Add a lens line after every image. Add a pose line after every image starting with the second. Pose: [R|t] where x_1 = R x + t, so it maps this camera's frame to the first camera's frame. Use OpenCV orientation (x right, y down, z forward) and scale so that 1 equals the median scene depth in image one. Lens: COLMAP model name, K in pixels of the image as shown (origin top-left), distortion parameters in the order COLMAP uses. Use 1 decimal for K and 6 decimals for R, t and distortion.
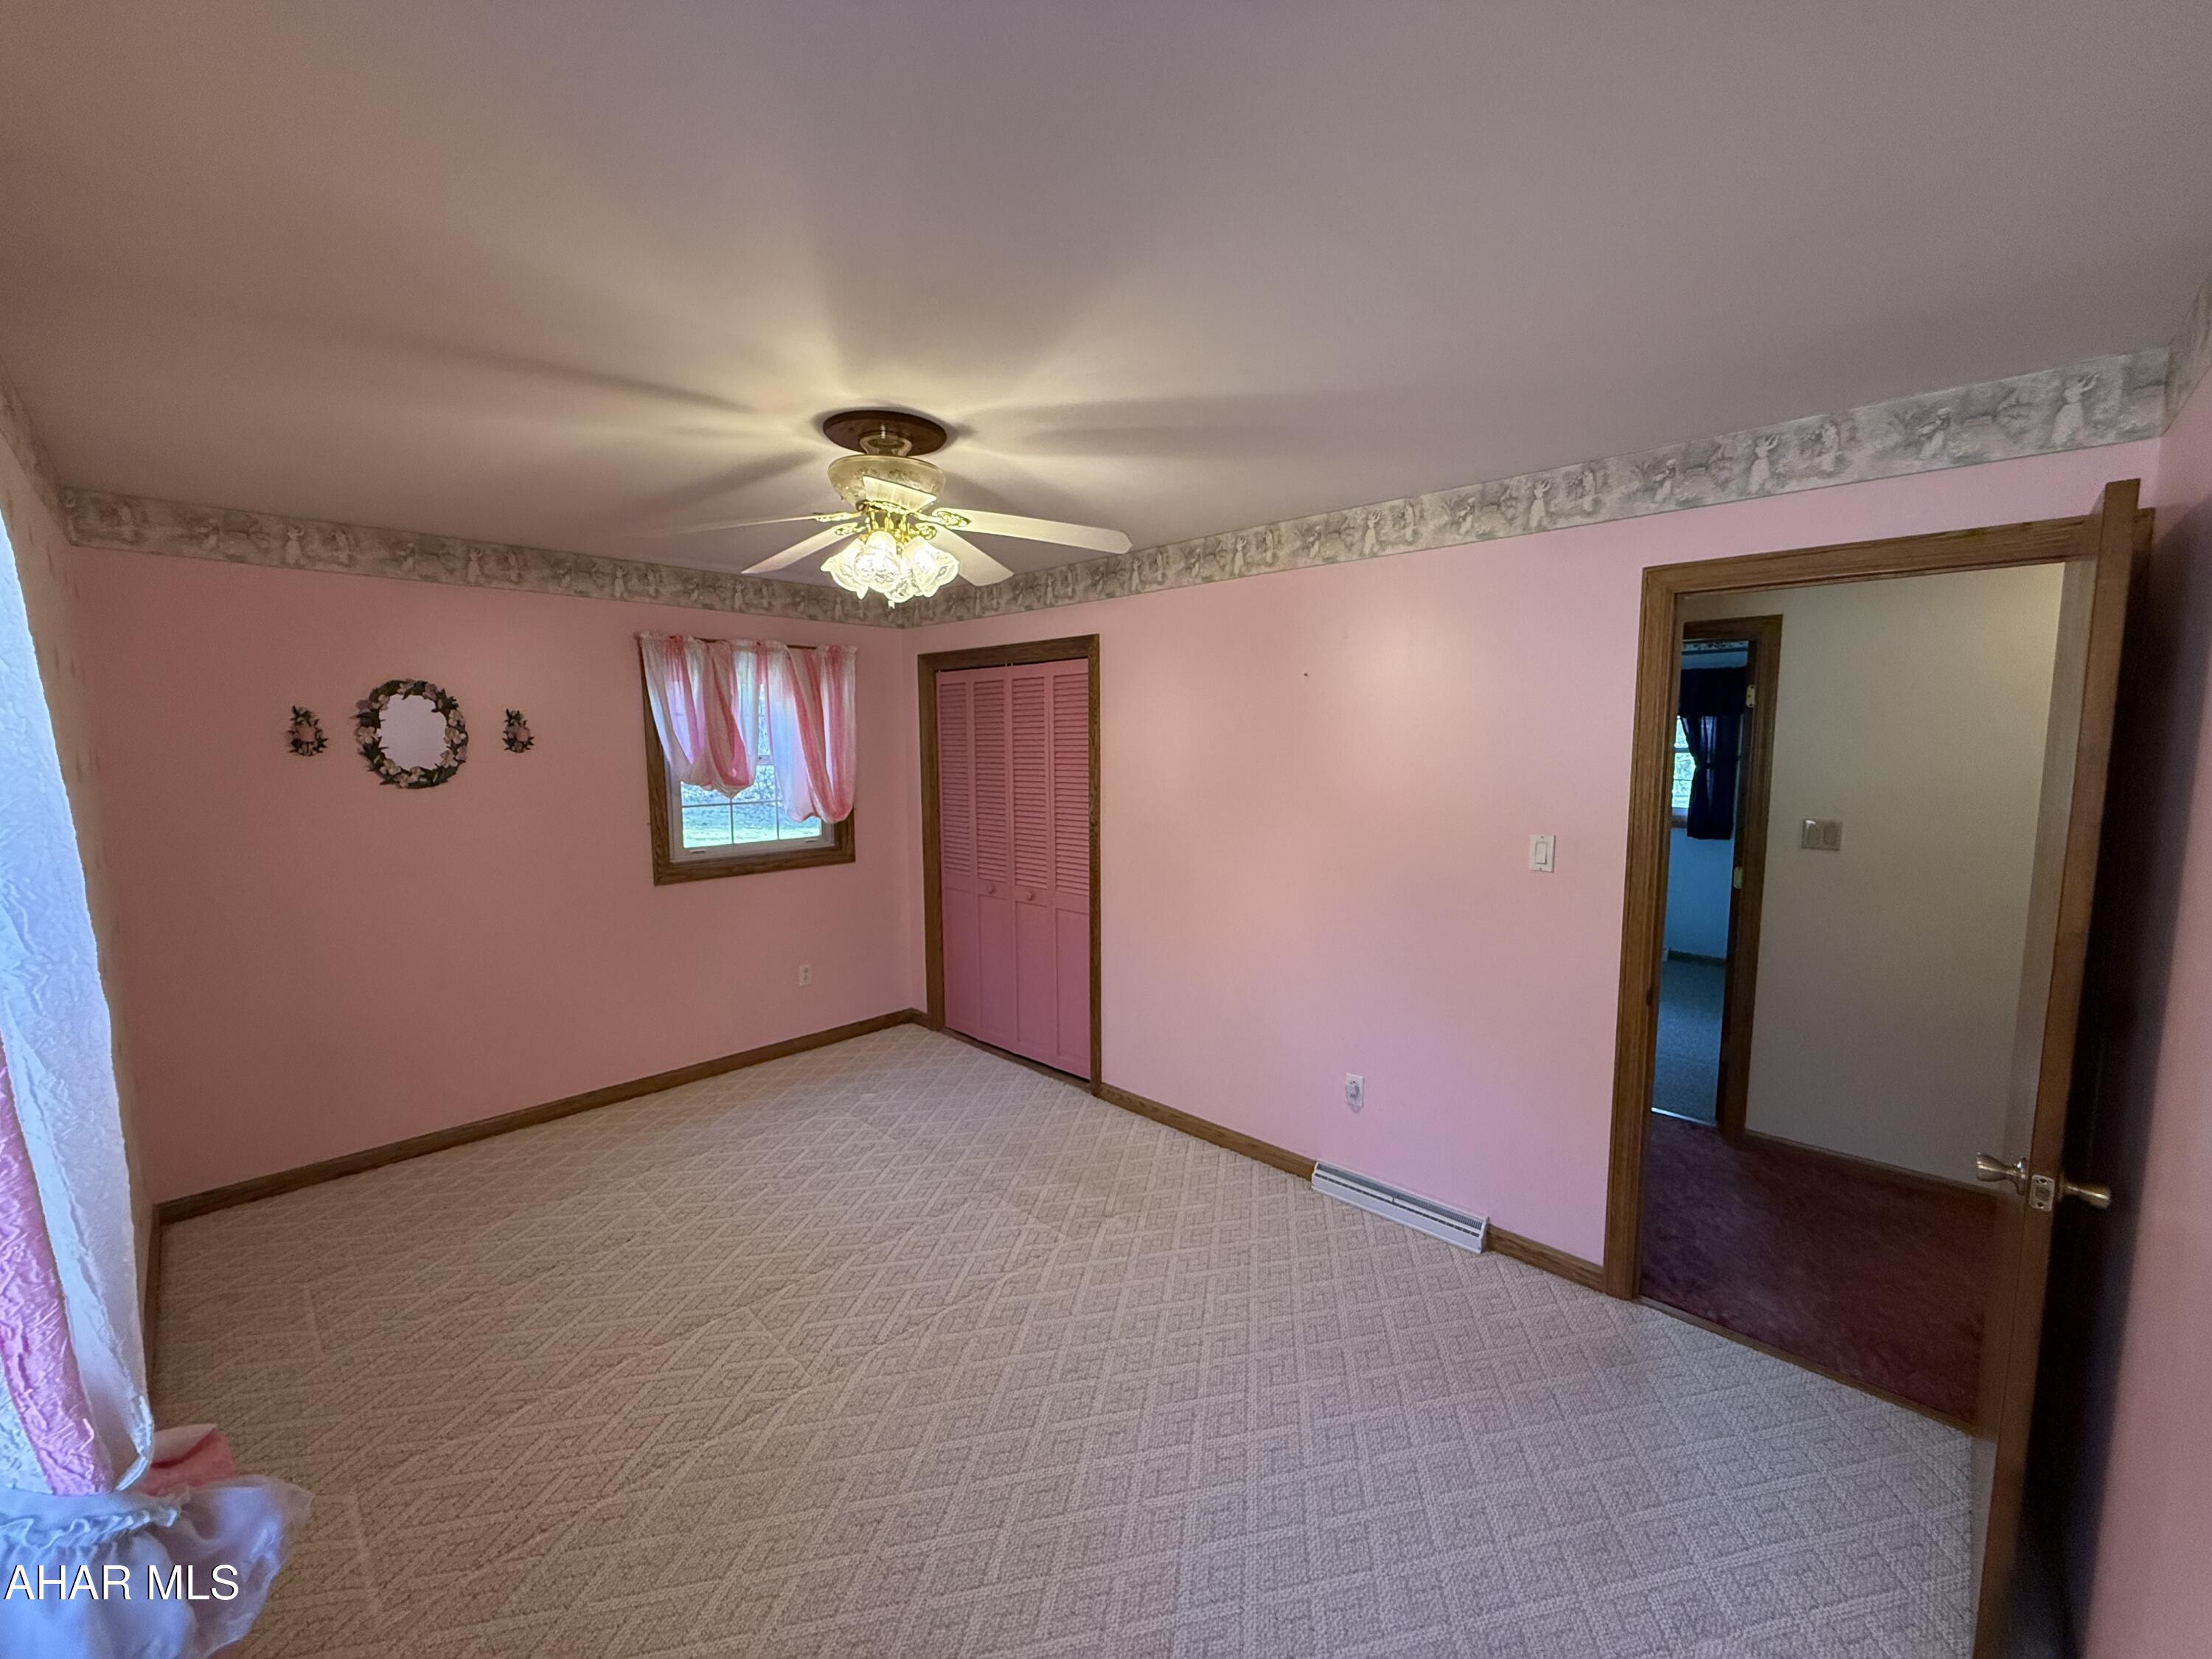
lens RADIAL K [[885.6, 0, 1106.4], [0, 885.6, 831.2], [0, 0, 1]] dist [-0.003465, -0.000027]
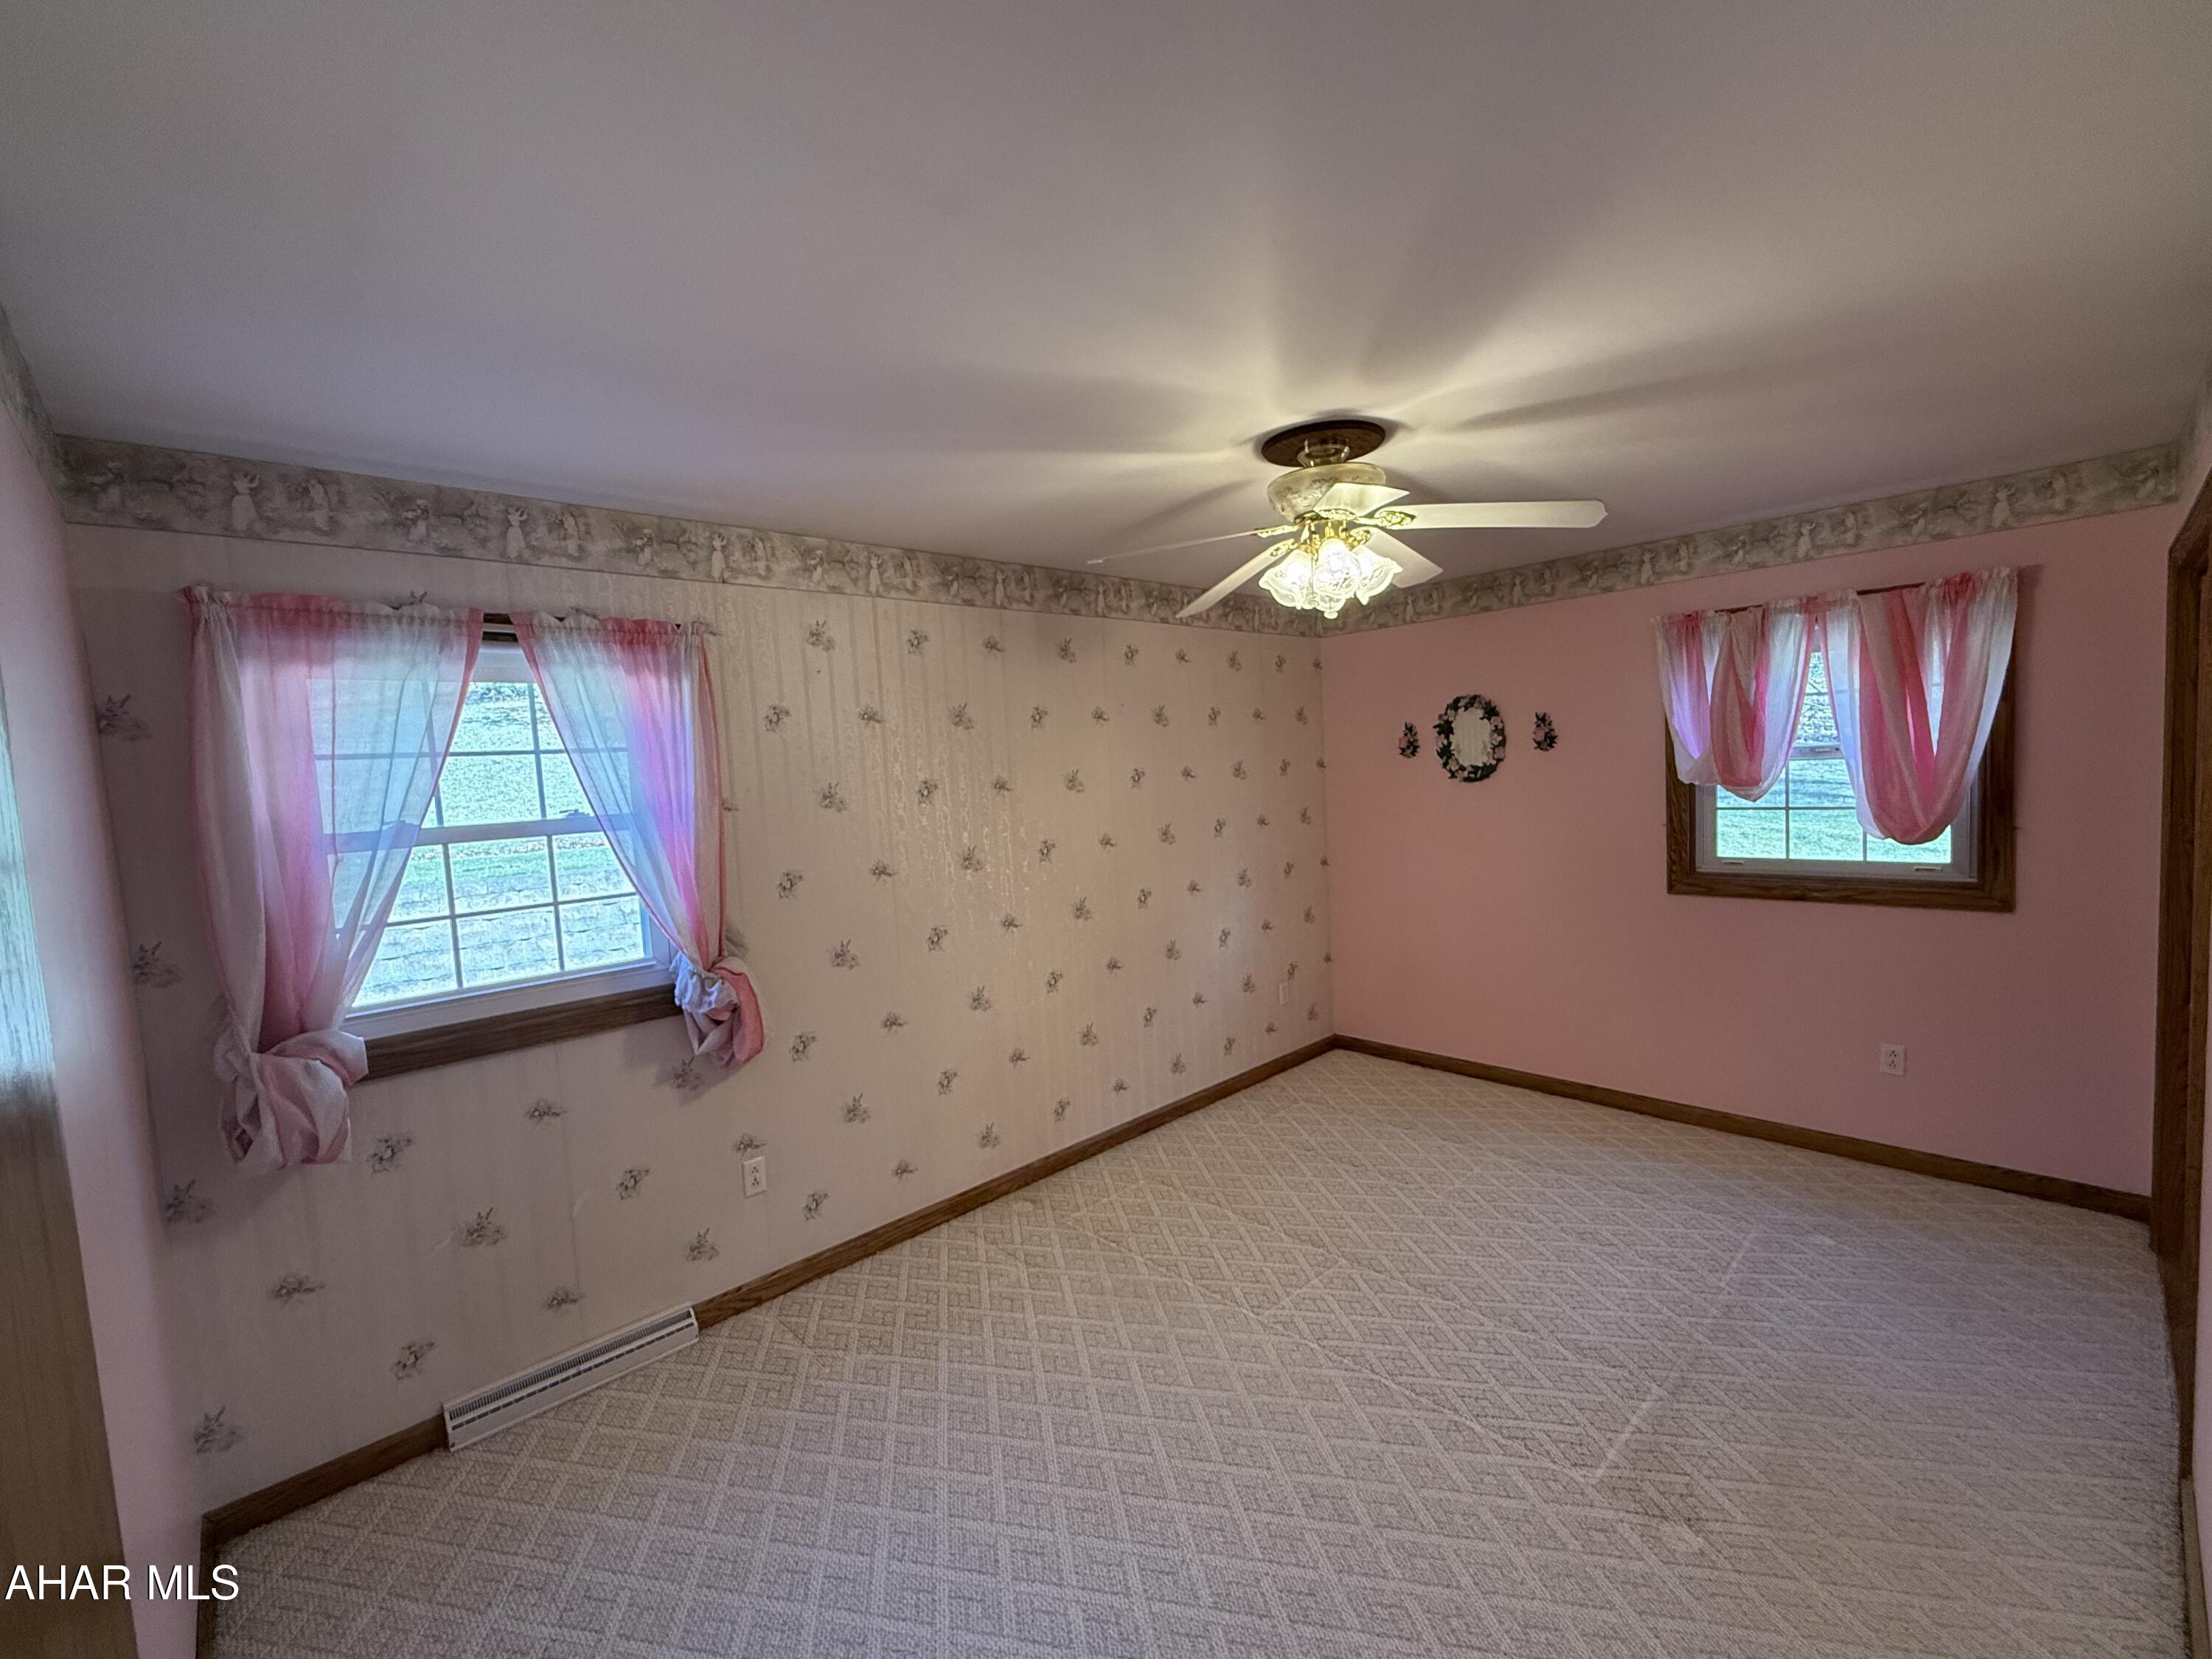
lens RADIAL K [[885.6, 0, 1053.2], [0, 885.6, 827.9], [0, 0, 1]] dist [-0.003465, -0.000027]
pose [[-0.058827, 0.074910, -0.995454, 0.486924], [-0.052363, 0.995576, 0.078014, -0.049426], [0.996894, 0.056715, -0.054644, 0.478426]]
